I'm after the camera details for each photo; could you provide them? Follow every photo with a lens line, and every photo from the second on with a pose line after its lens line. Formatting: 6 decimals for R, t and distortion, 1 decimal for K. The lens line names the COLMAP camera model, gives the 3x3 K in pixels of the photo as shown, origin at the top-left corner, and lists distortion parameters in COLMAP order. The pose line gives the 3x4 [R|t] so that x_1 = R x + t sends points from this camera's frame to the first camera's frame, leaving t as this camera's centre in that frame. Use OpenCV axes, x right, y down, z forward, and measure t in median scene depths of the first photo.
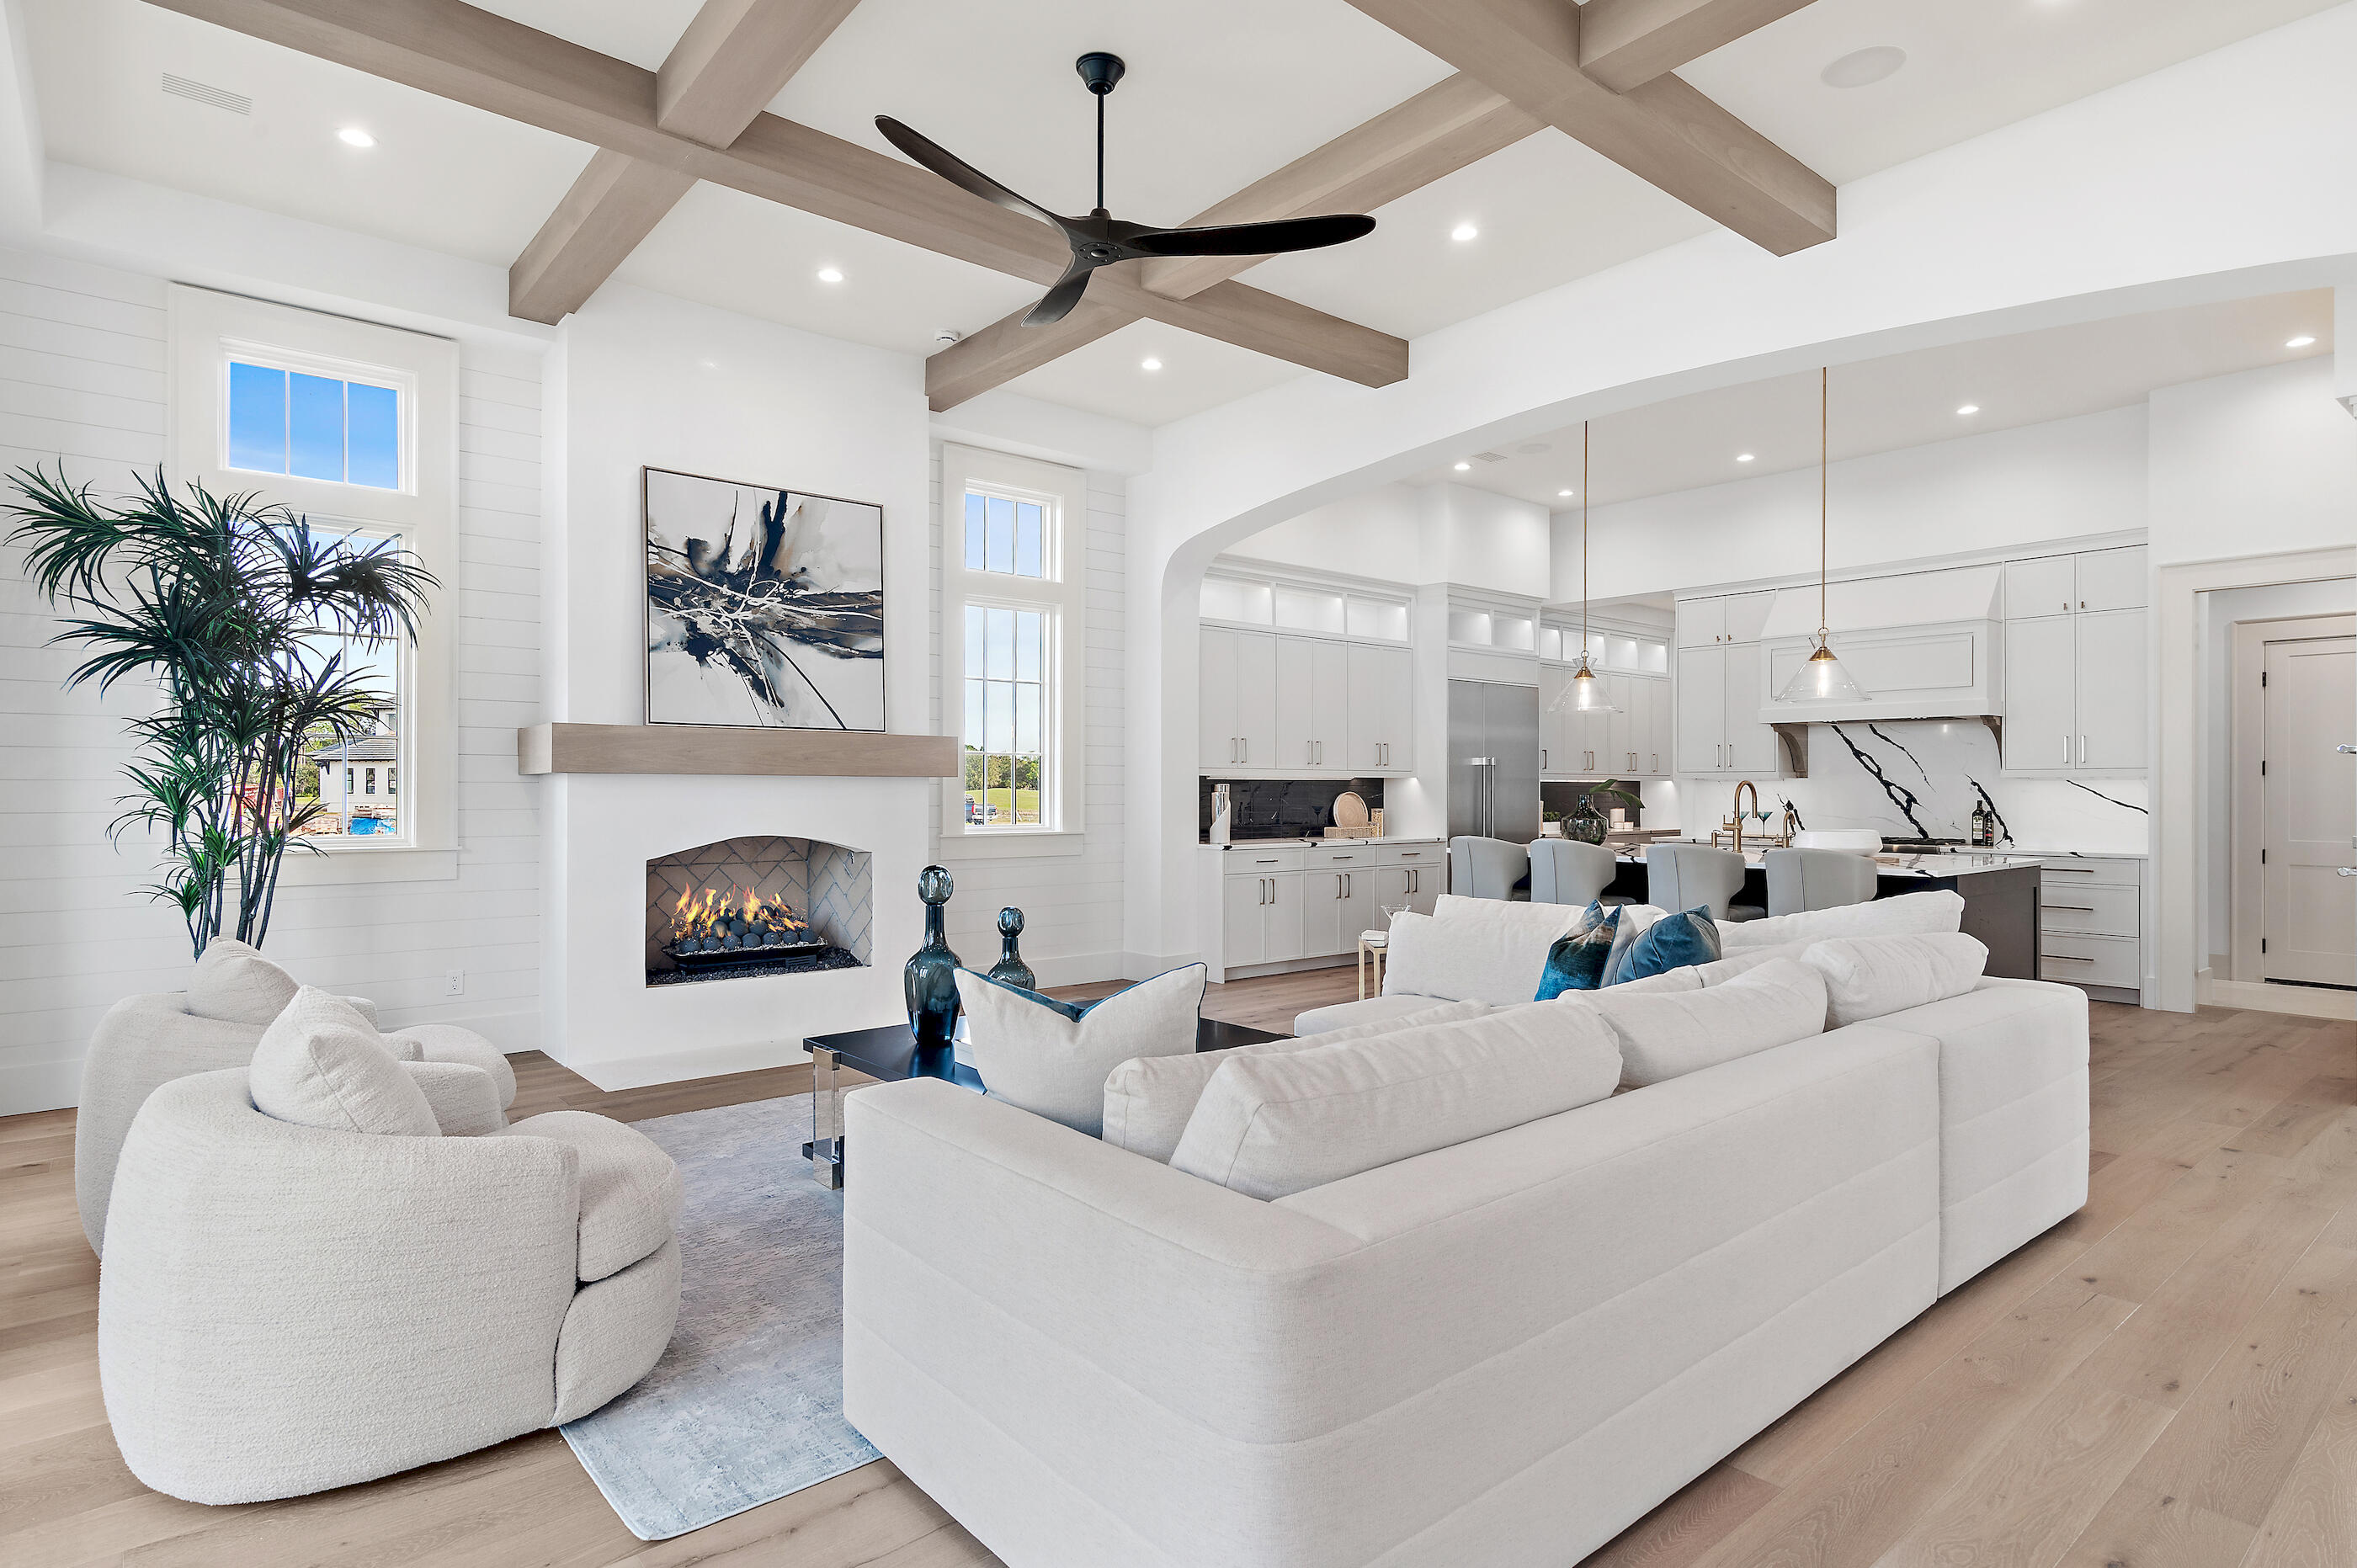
lens RADIAL K [[1234.7, 0, 1173.7], [0, 1234.7, 787.2], [0, 0, 1]] dist [0.005849, -0.000367]
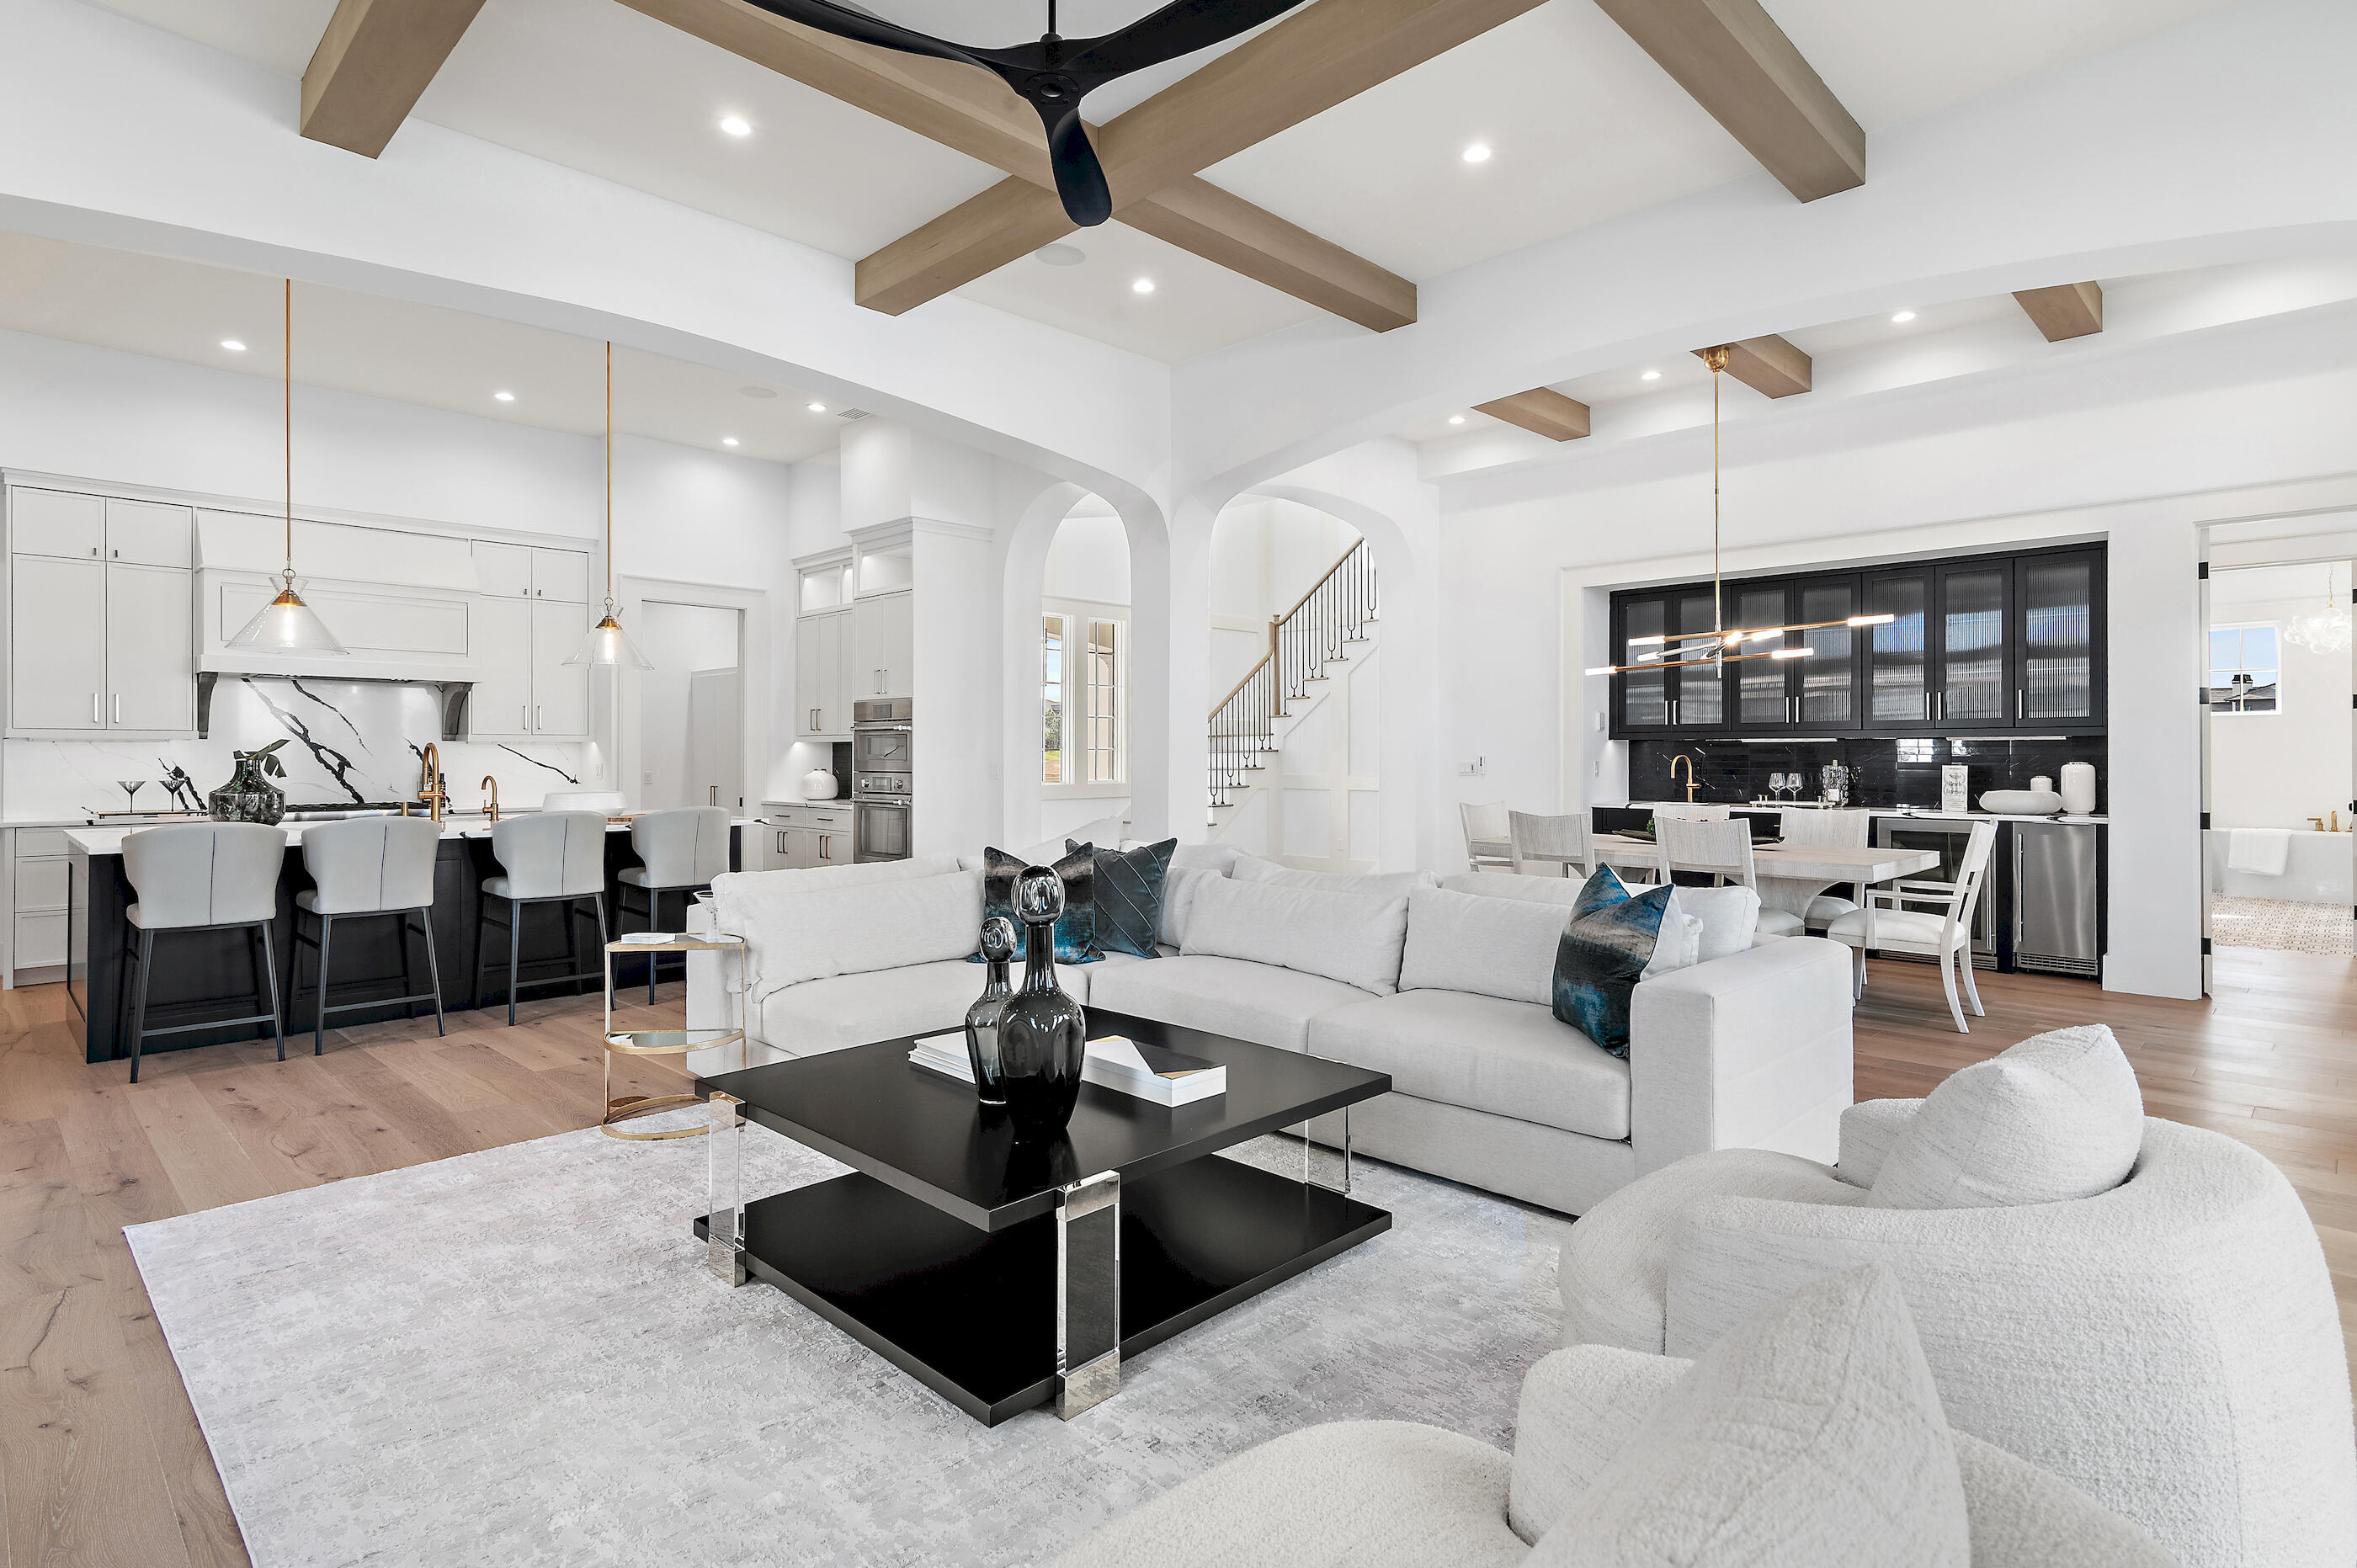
lens RADIAL K [[1171.9, 0, 1190.9], [0, 1171.9, 746.8], [0, 0, 1]] dist [0.008439, 0.000910]
pose [[-0.094997, 0.005082, 0.995465, -0.493774], [-0.001340, 0.999985, -0.005233, 0.001576], [-0.995477, -0.001831, -0.094989, 0.587227]]
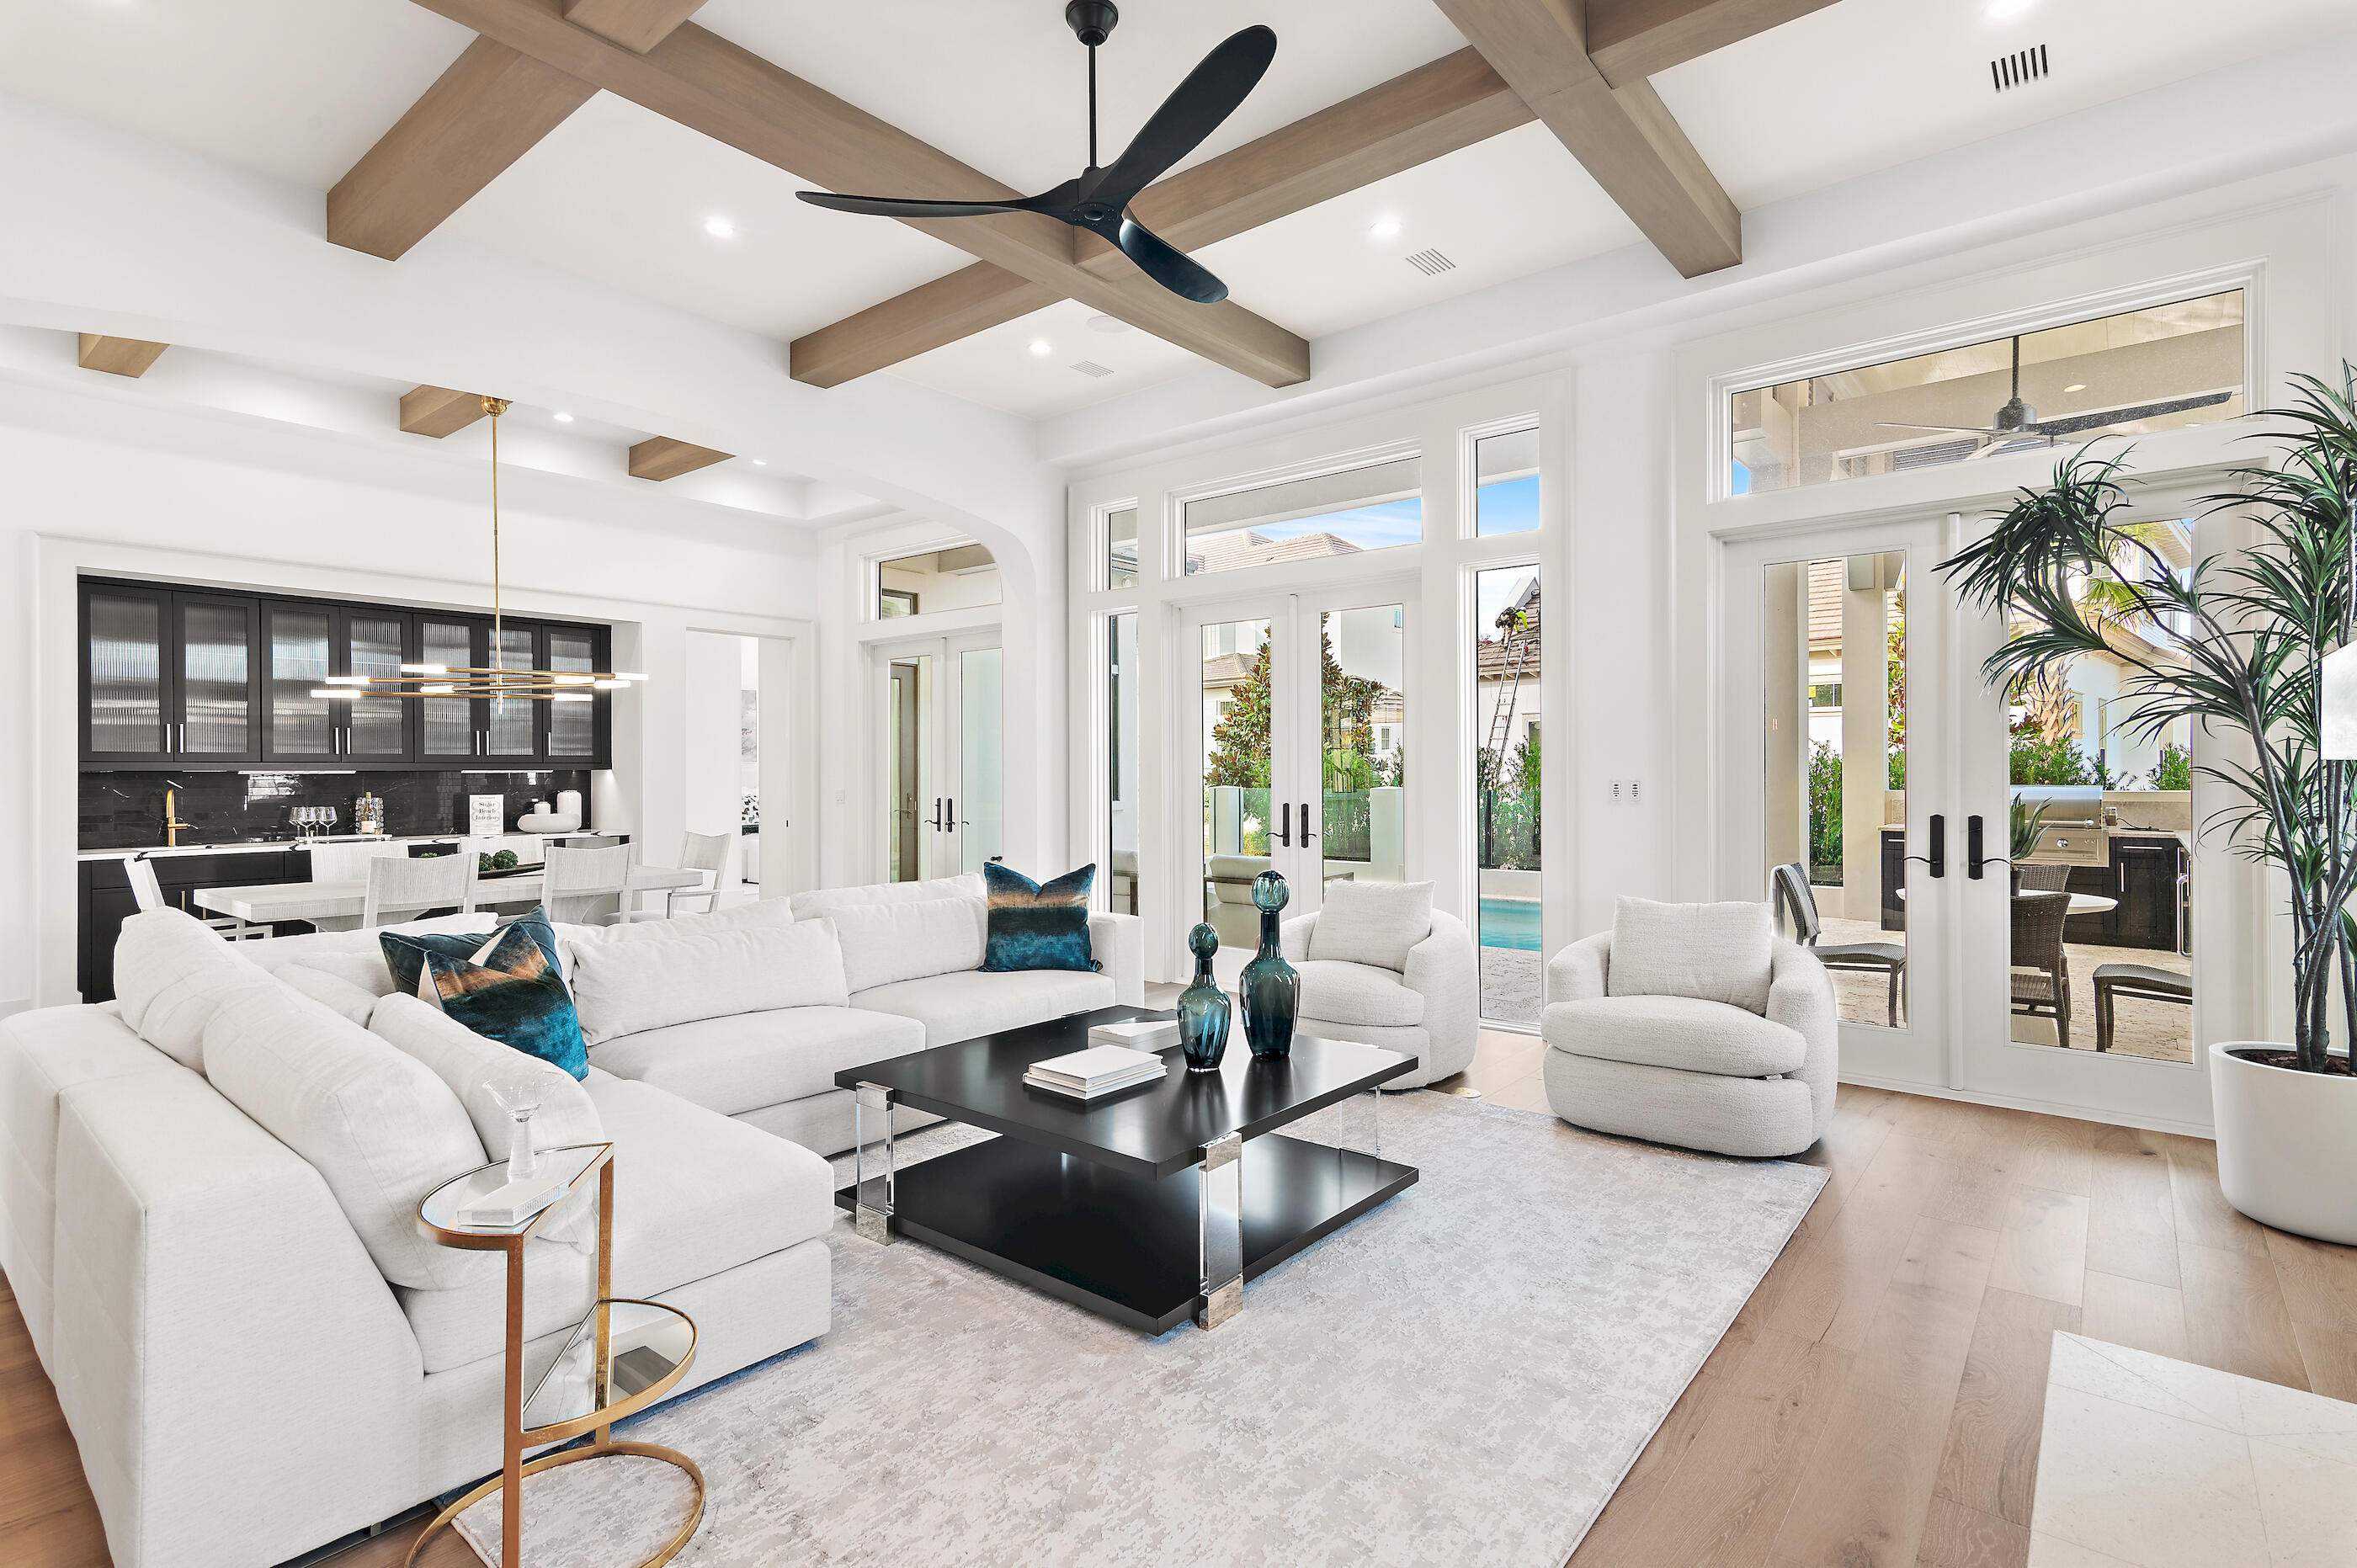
lens RADIAL K [[1171.9, 0, 1165.1], [0, 1171.9, 768.0], [0, 0, 1]] dist [0.008439, 0.000910]
pose [[-0.983347, 0.002406, -0.181723, 0.032181], [0.002956, 0.999992, -0.002753, -0.010077], [0.181715, -0.003245, -0.983346, 1.120833]]
